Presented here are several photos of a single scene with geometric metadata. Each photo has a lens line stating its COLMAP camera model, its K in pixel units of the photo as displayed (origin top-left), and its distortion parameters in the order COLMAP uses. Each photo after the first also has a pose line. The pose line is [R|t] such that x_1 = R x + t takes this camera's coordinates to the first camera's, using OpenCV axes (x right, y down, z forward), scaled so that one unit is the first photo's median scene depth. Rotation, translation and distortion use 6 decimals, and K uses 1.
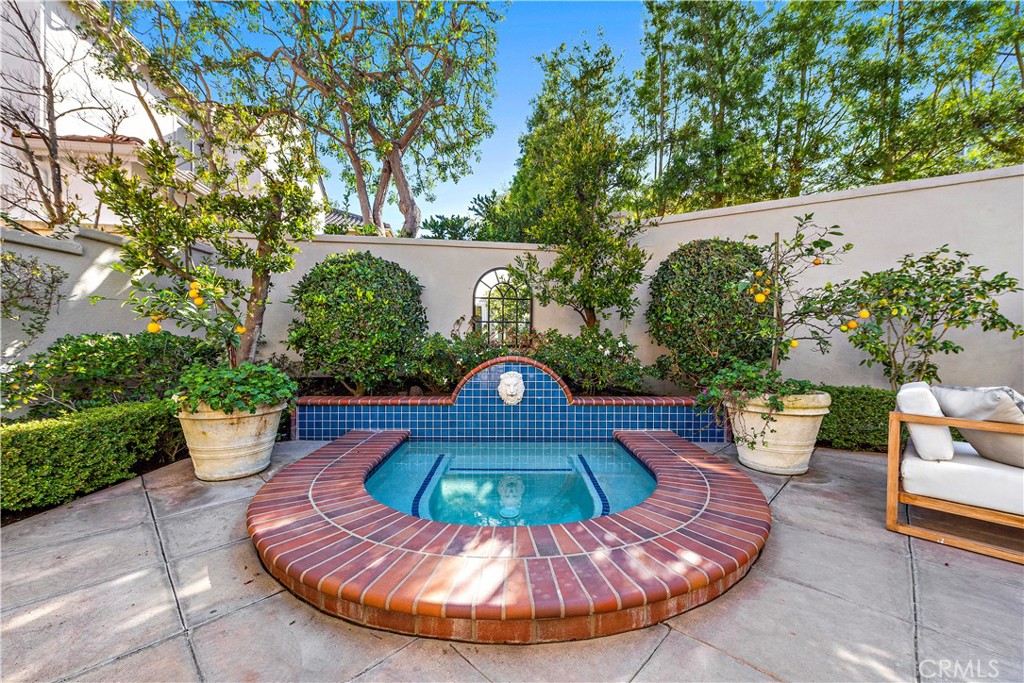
lens RADIAL K [[400.4, 0, 513.6], [0, 400.4, 345.2], [0, 0, 1]] dist [0.023031, -0.006845]
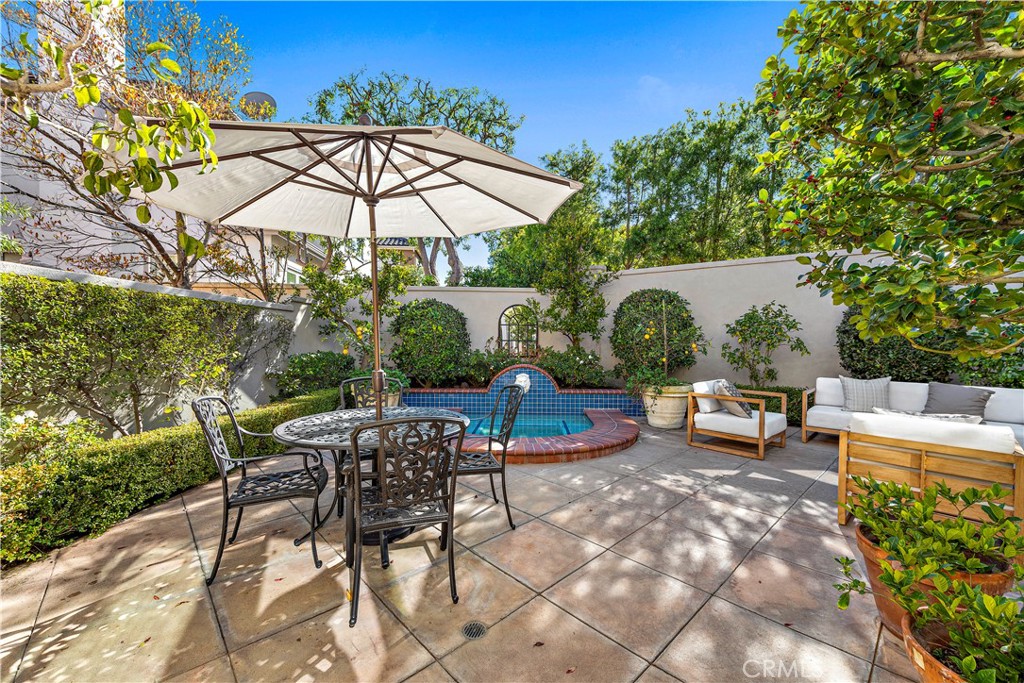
lens RADIAL K [[412.4, 0, 512.0], [0, 412.4, 341.5], [0, 0, 1]] dist [0.000528, 0.000001]
pose [[0.998712, -0.001864, -0.050708, 0.037587], [0.001389, 0.999955, -0.009391, -0.052446], [0.050723, 0.009308, 0.998669, -0.729540]]
